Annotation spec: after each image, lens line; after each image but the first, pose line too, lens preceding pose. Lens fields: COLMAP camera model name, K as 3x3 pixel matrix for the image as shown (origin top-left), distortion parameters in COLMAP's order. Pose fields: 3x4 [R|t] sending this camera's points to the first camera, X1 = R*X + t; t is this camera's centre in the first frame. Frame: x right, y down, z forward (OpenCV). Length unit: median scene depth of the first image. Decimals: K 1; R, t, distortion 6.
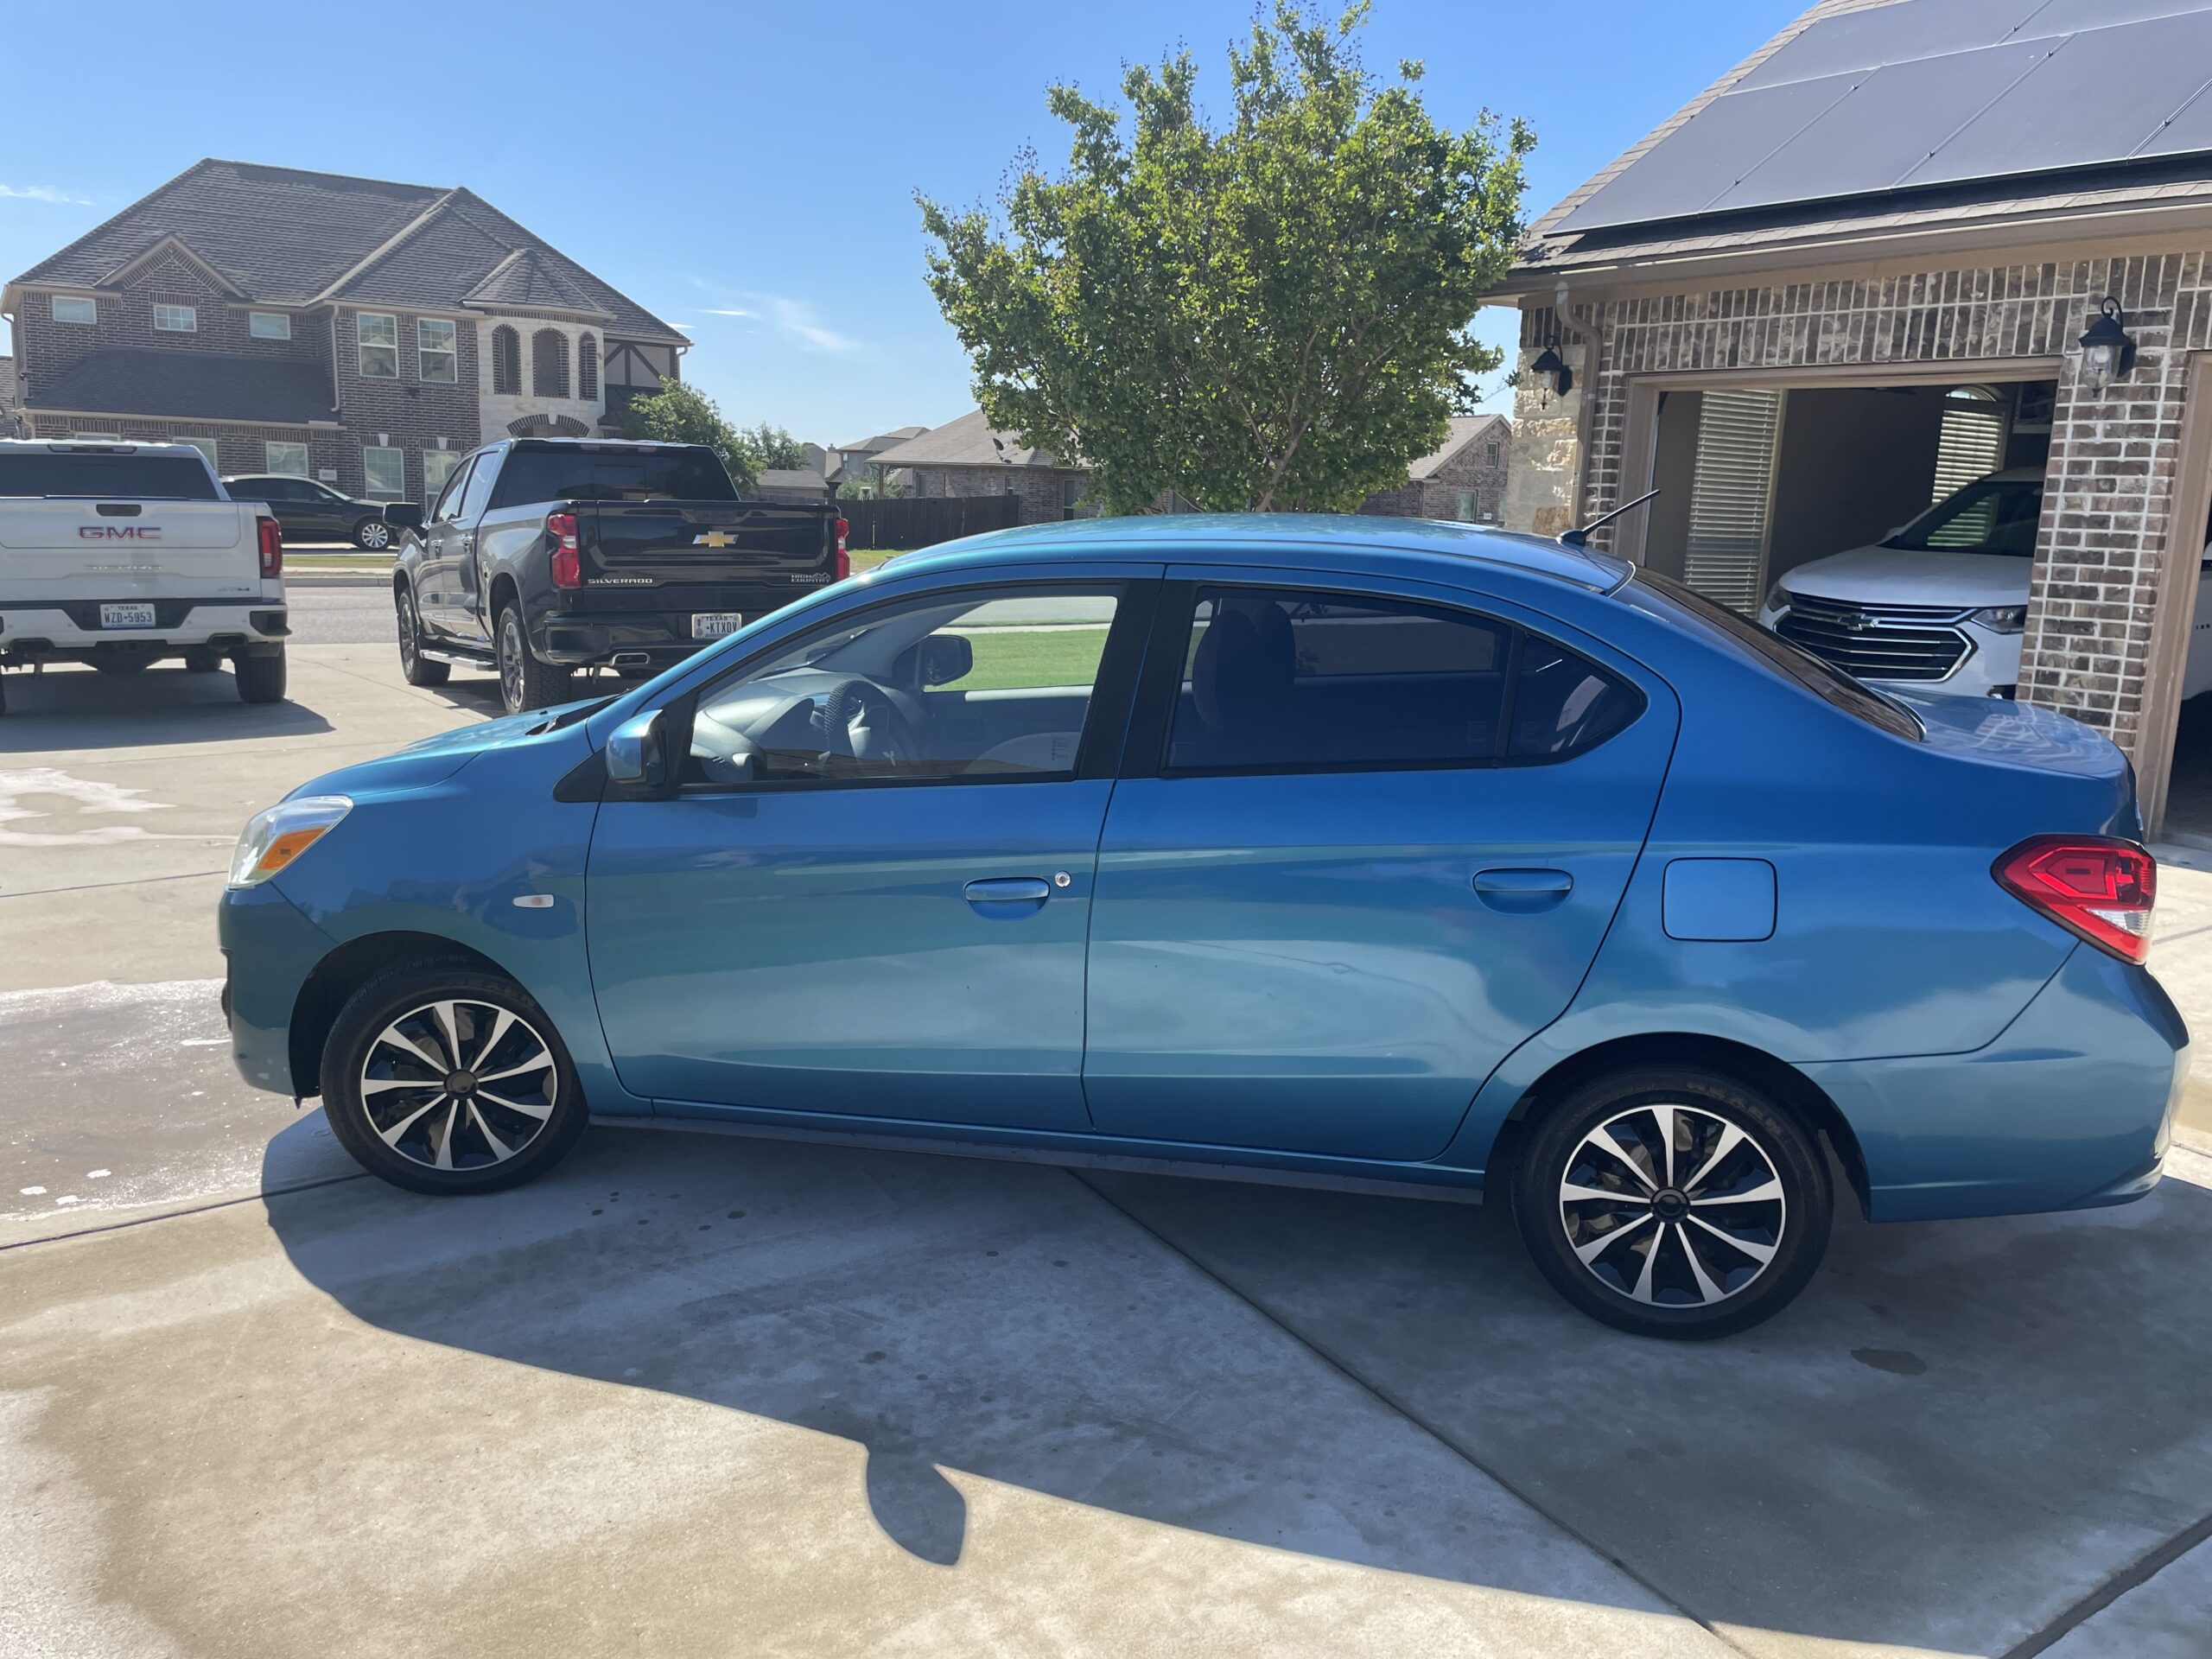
lens RADIAL K [[1662.9, 0, 1118.2], [0, 1662.9, 809.9], [0, 0, 1]] dist [0.092072, -0.111508]
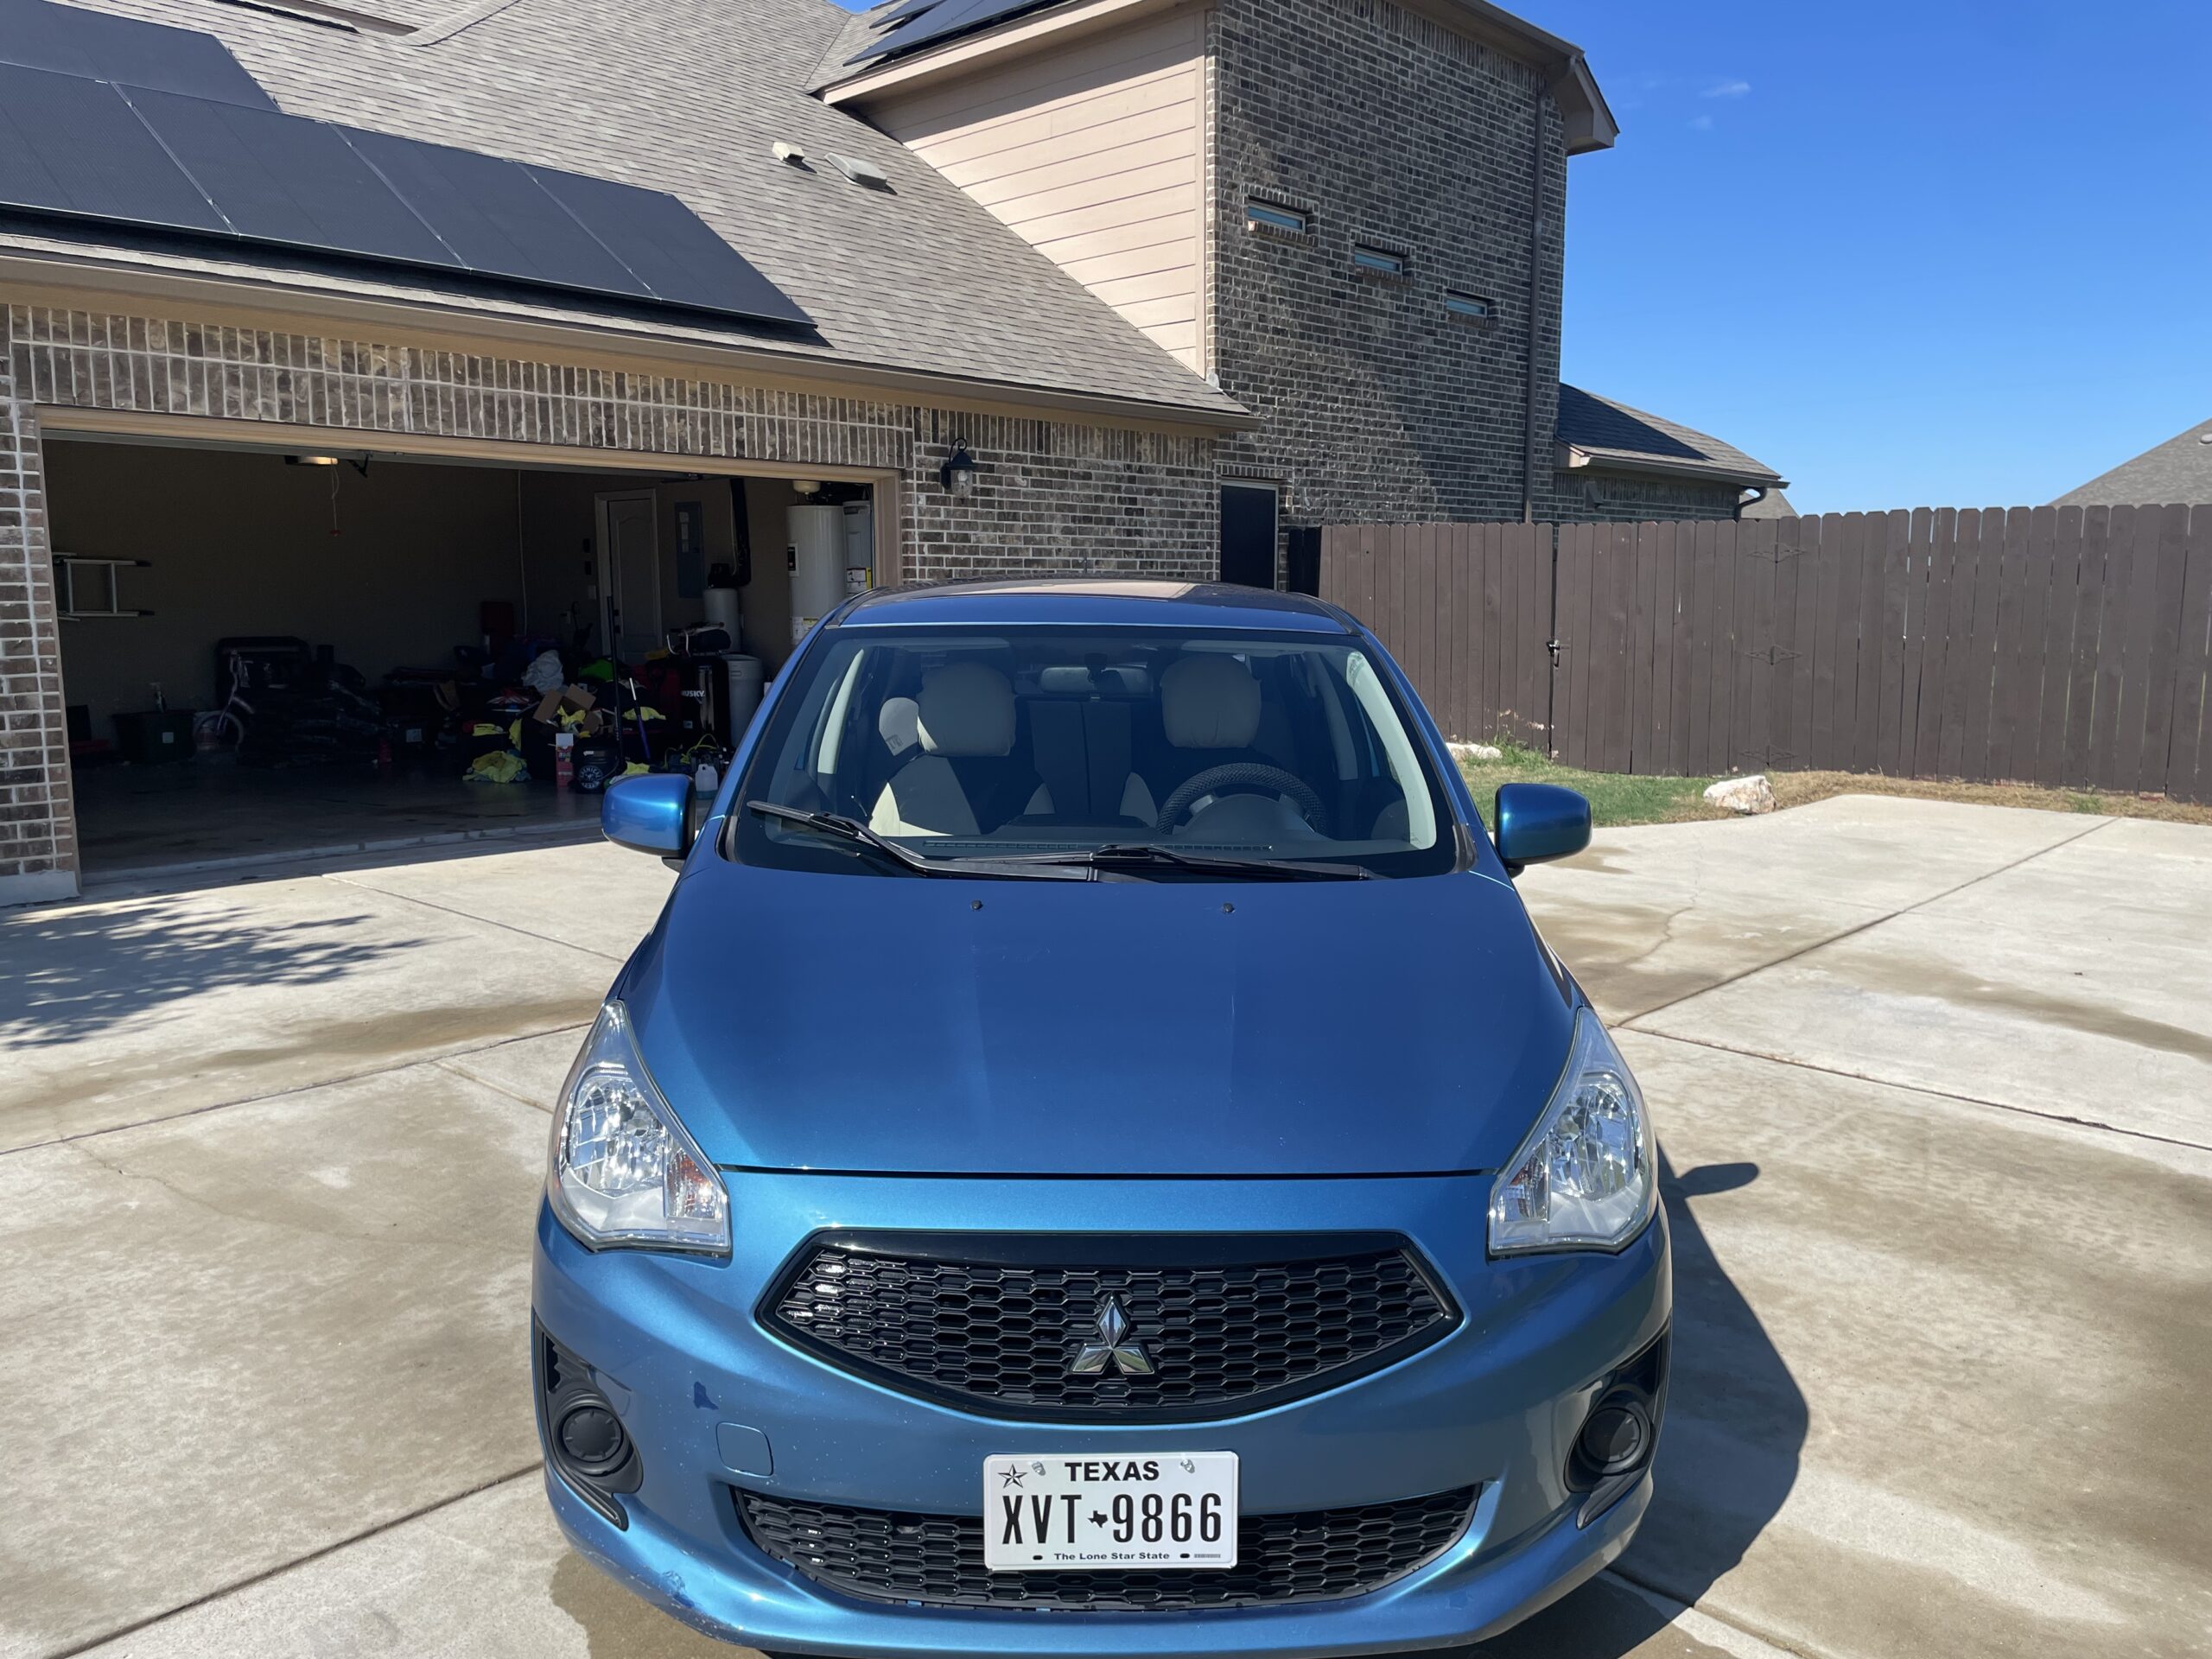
lens RADIAL K [[1662.9, 0, 1105.0], [0, 1662.9, 825.2], [0, 0, 1]] dist [0.092072, -0.111508]
pose [[-0.240422, -0.170123, 0.955644, -0.500965], [0.179386, 0.959776, 0.215989, -0.126386], [-0.953949, 0.223358, -0.200234, 0.616073]]
